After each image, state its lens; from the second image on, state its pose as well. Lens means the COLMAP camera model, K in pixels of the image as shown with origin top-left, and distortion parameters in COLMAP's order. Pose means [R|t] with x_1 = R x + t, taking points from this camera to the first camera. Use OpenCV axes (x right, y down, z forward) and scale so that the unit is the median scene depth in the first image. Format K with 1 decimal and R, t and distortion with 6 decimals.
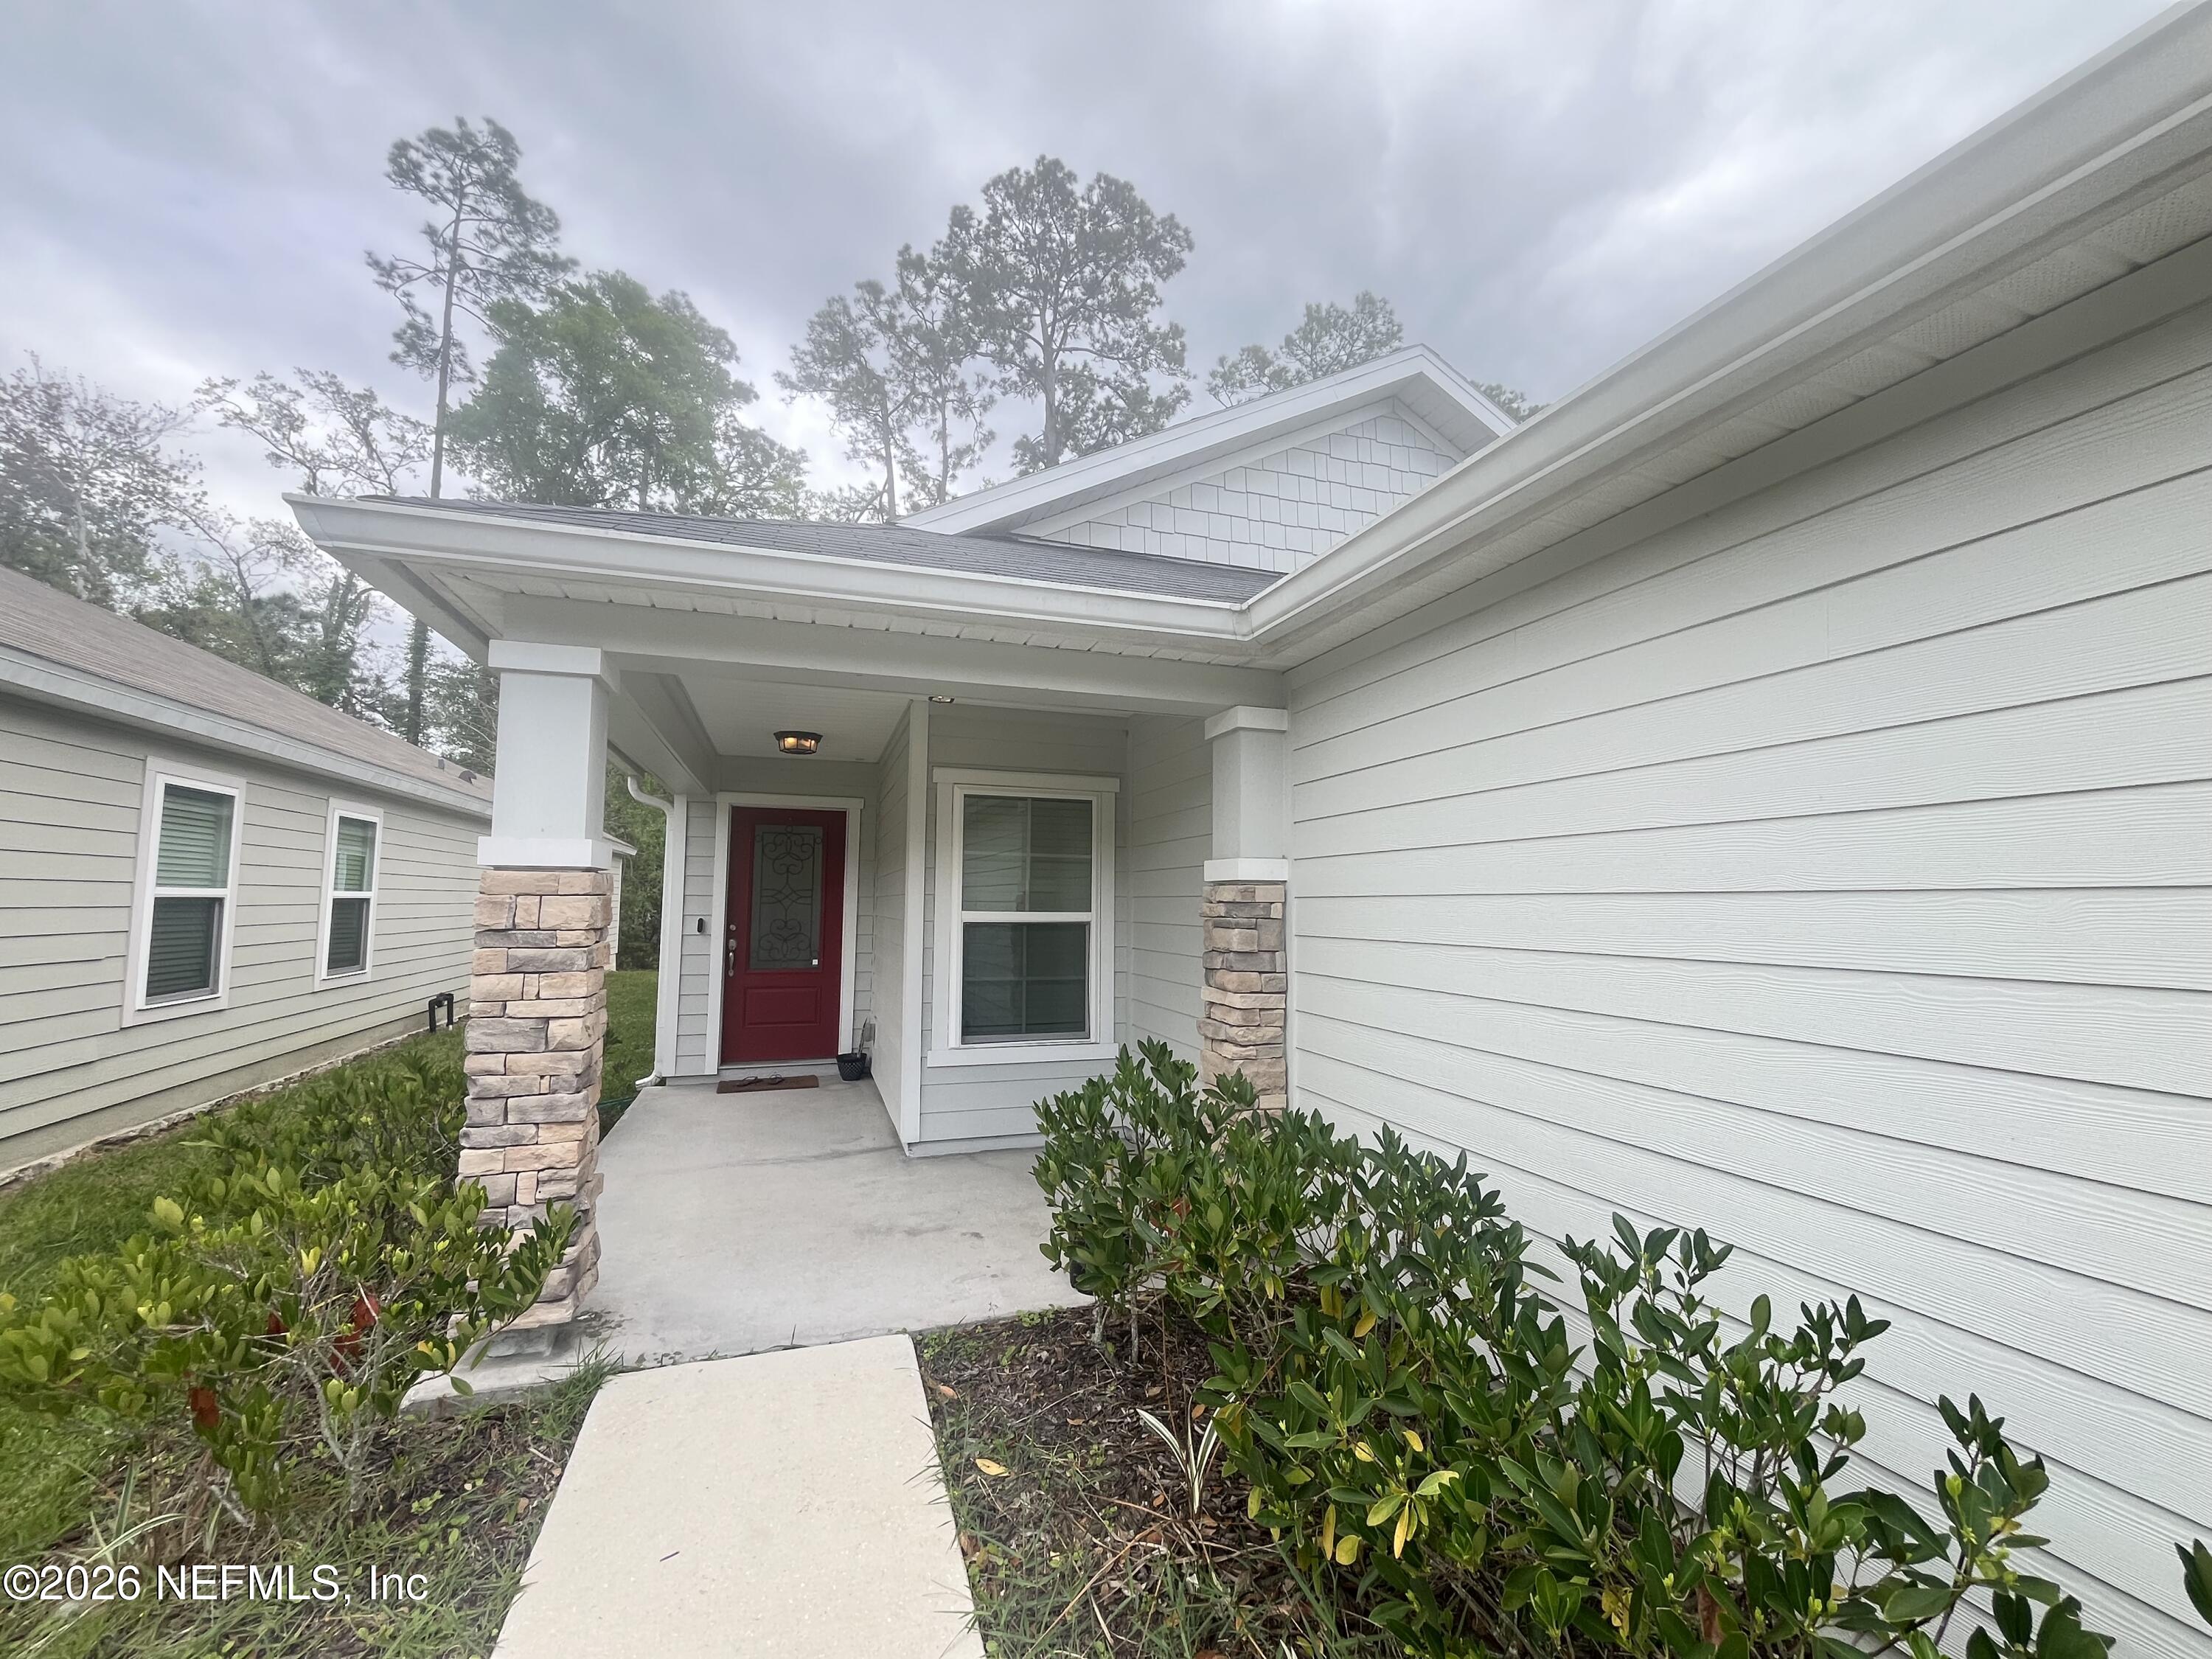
lens RADIAL K [[831.1, 0, 1073.2], [0, 831.1, 867.1], [0, 0, 1]] dist [0.000176, -0.000233]
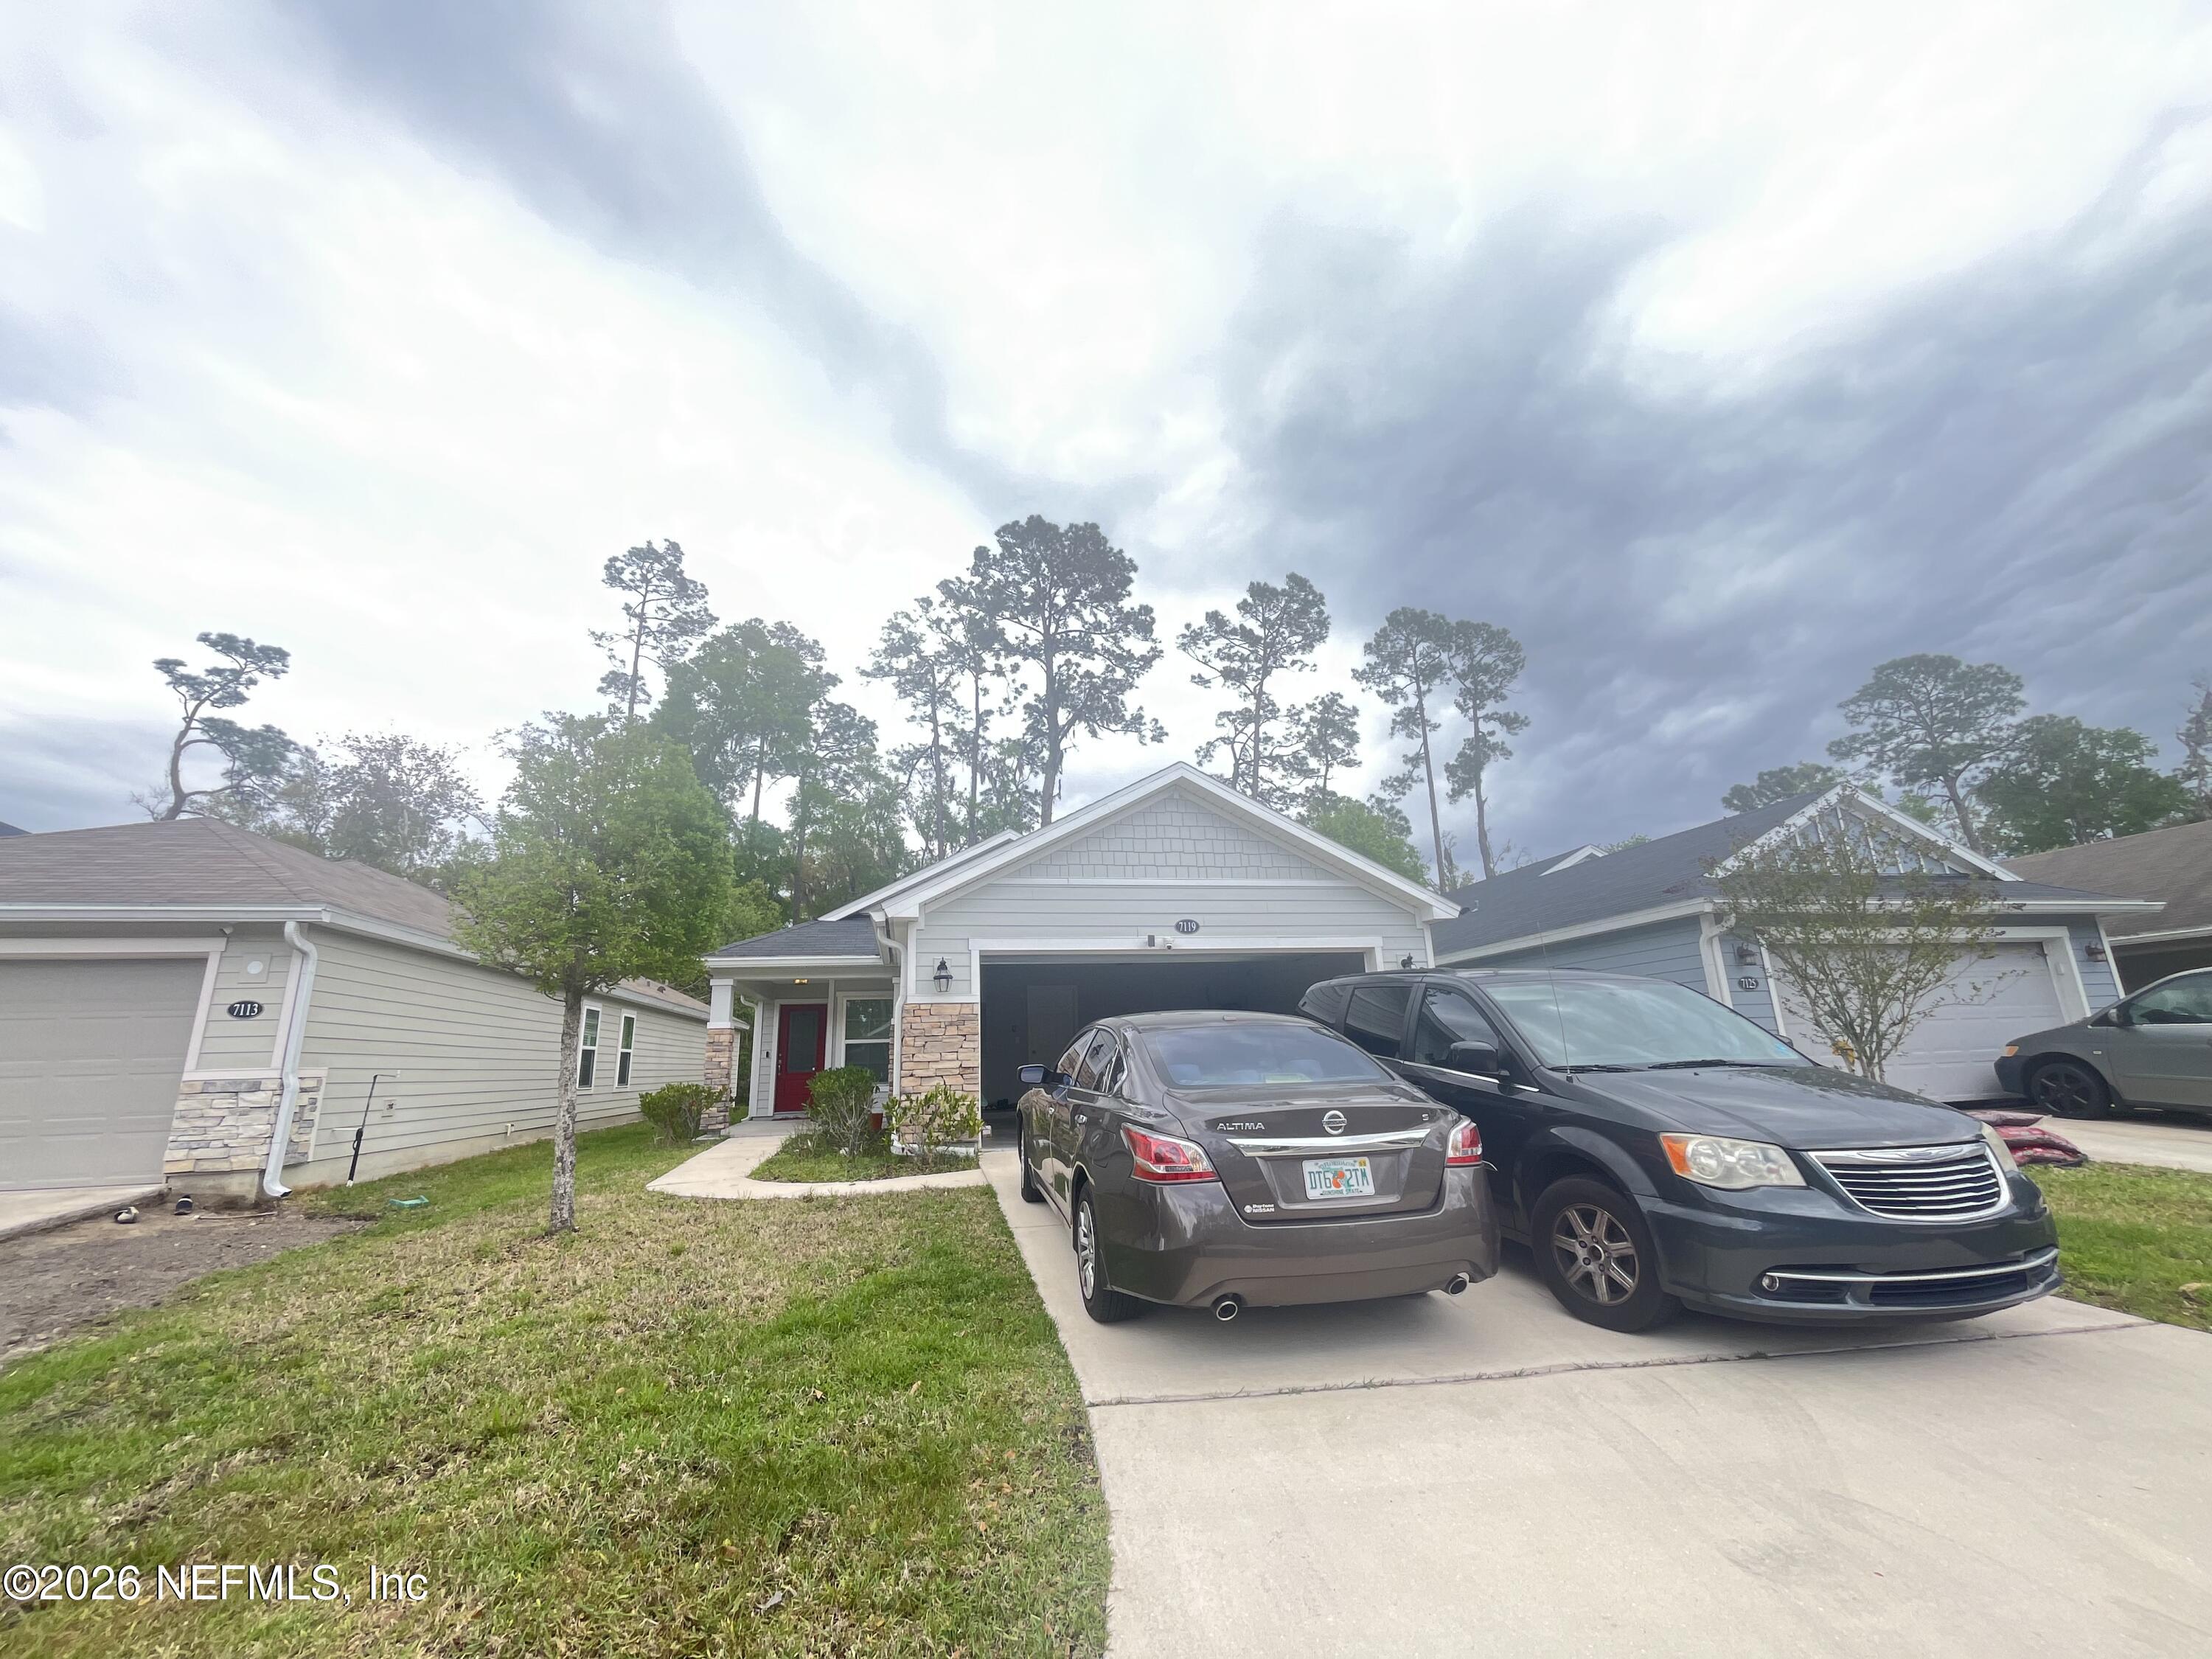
lens RADIAL K [[842.4, 0, 1099.4], [0, 842.4, 883.8], [0, 0, 1]] dist [0.001255, -0.000003]
pose [[0.993625, -0.063782, -0.092953, 0.175848], [0.047652, 0.984899, -0.166444, 0.007754], [0.102165, 0.160953, 0.981660, -0.317511]]
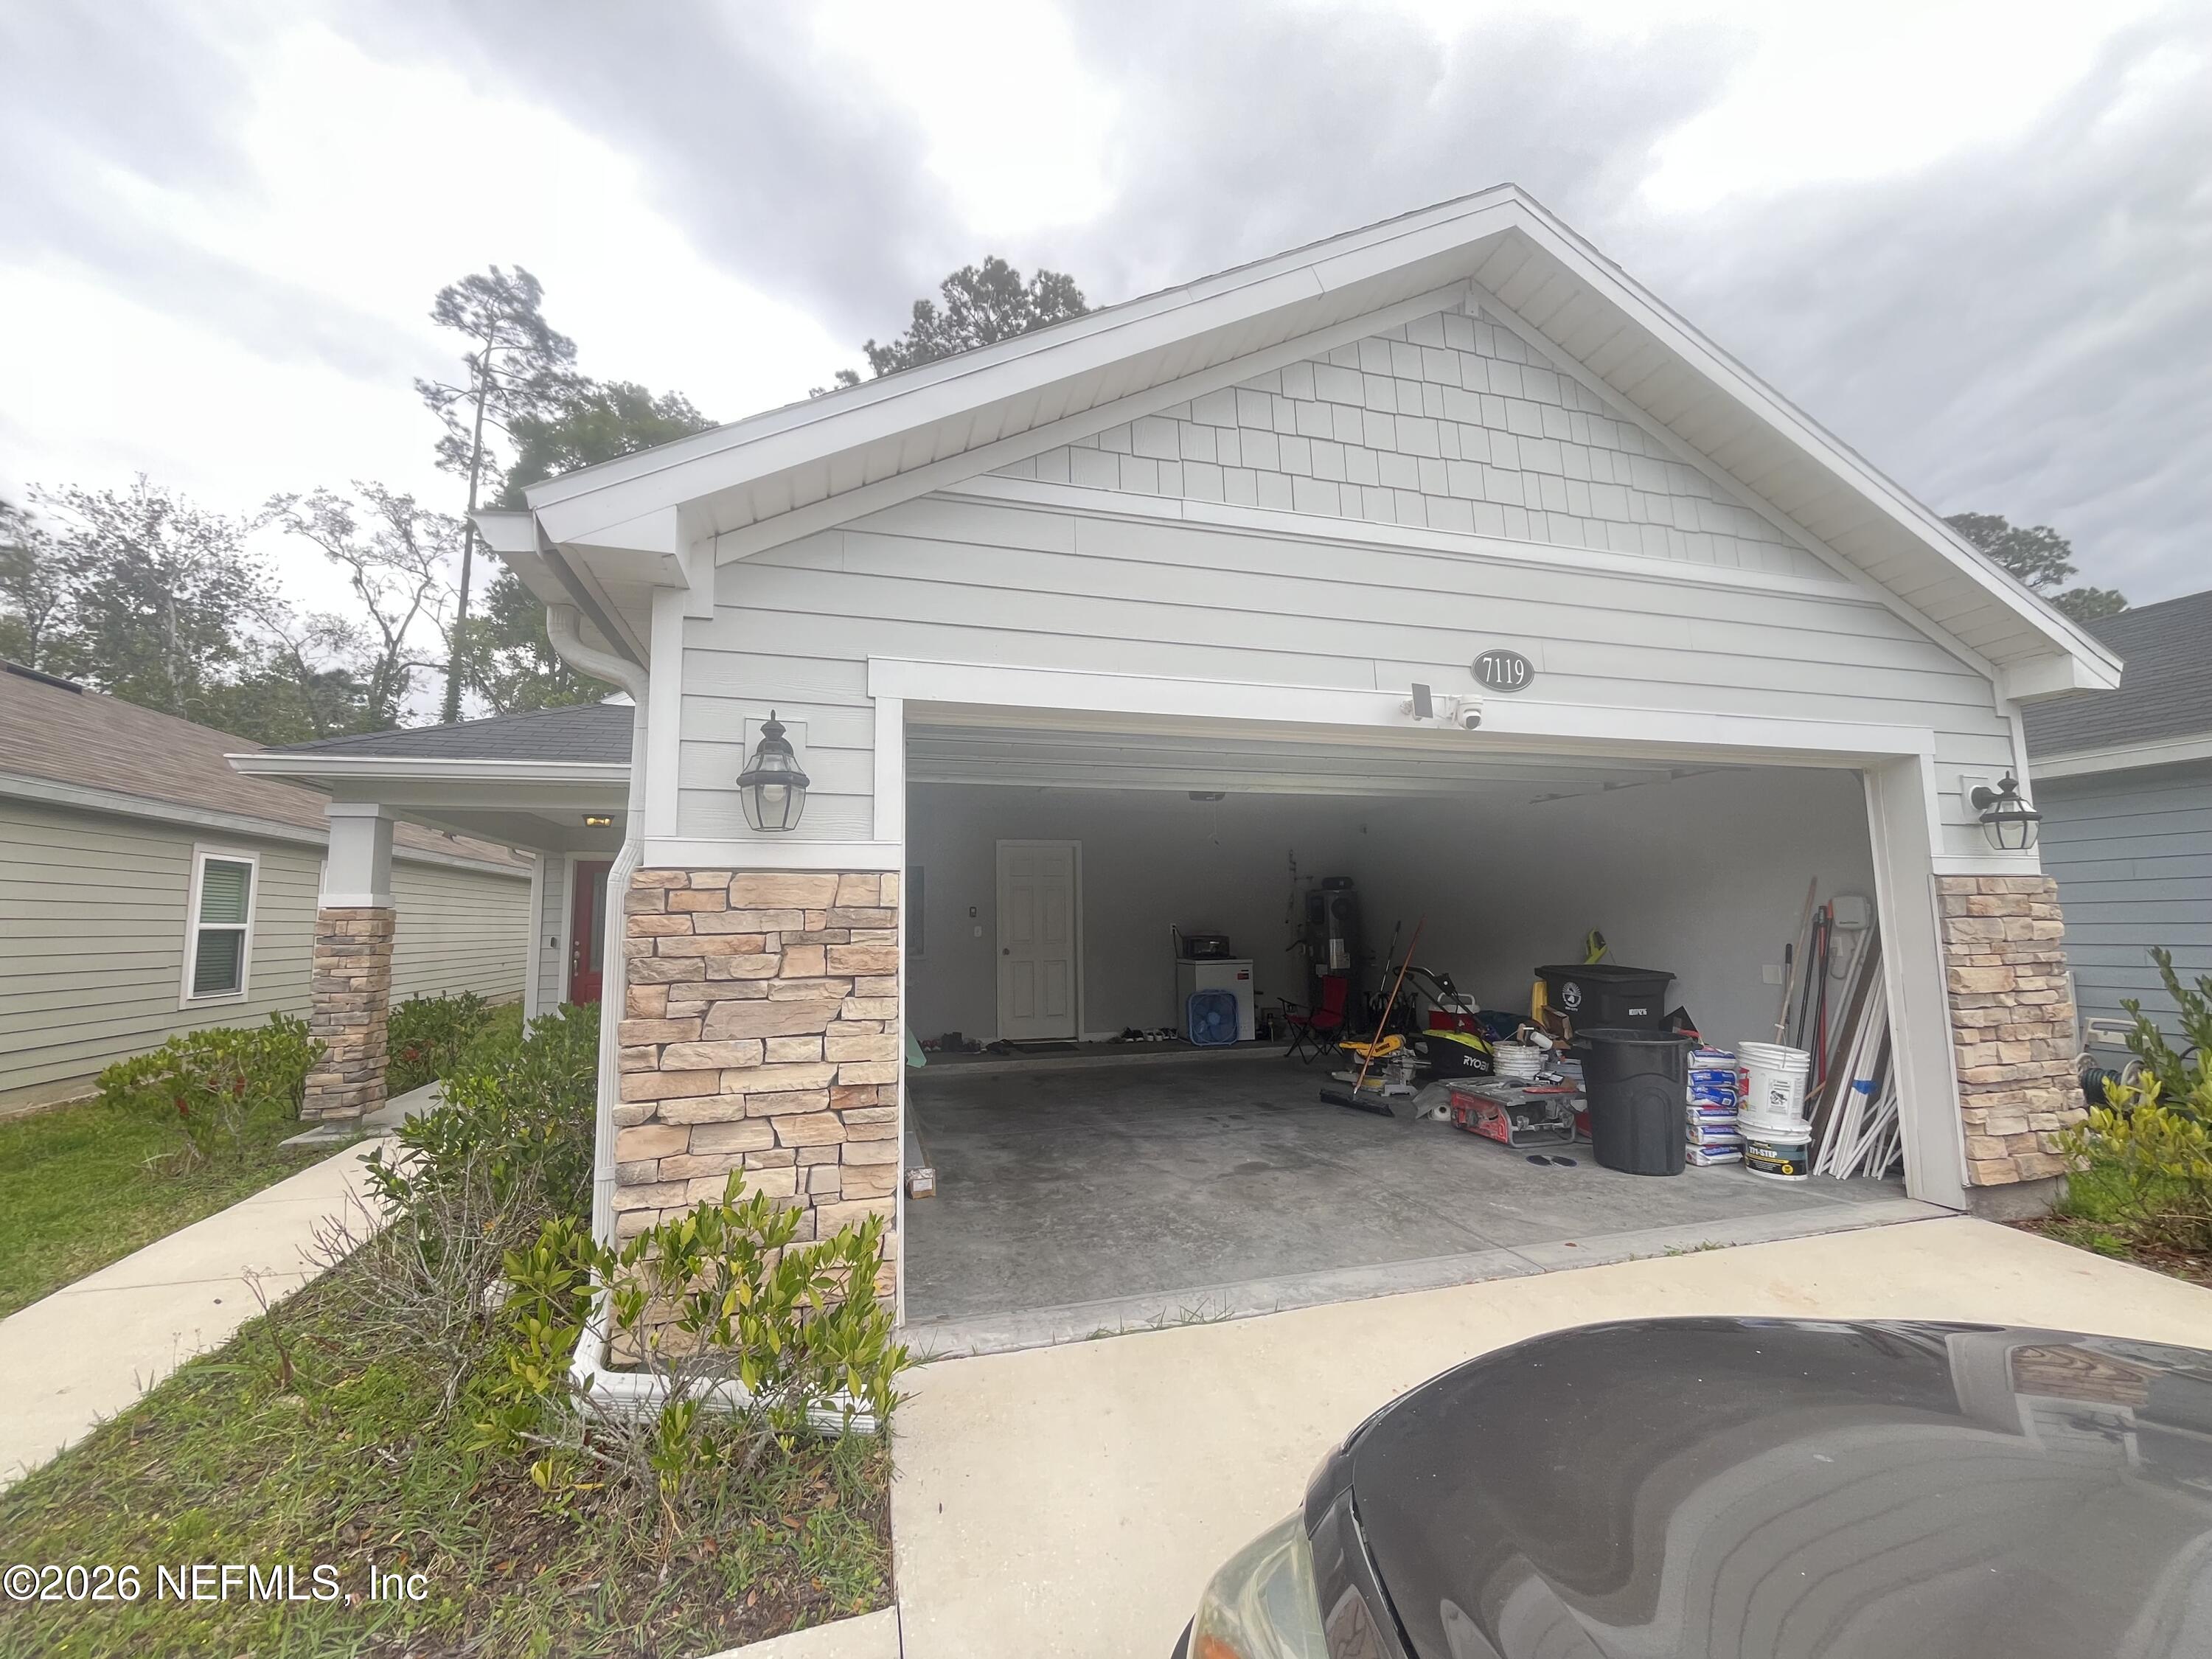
lens RADIAL K [[827.7, 0, 1092.0], [0, 827.7, 847.0], [0, 0, 1]] dist [-0.003192, -0.000141]
pose [[0.999256, -0.024649, -0.029671, 0.123844], [0.023117, 0.998436, -0.050901, -0.000326], [0.030879, 0.050177, 0.998263, -0.100221]]
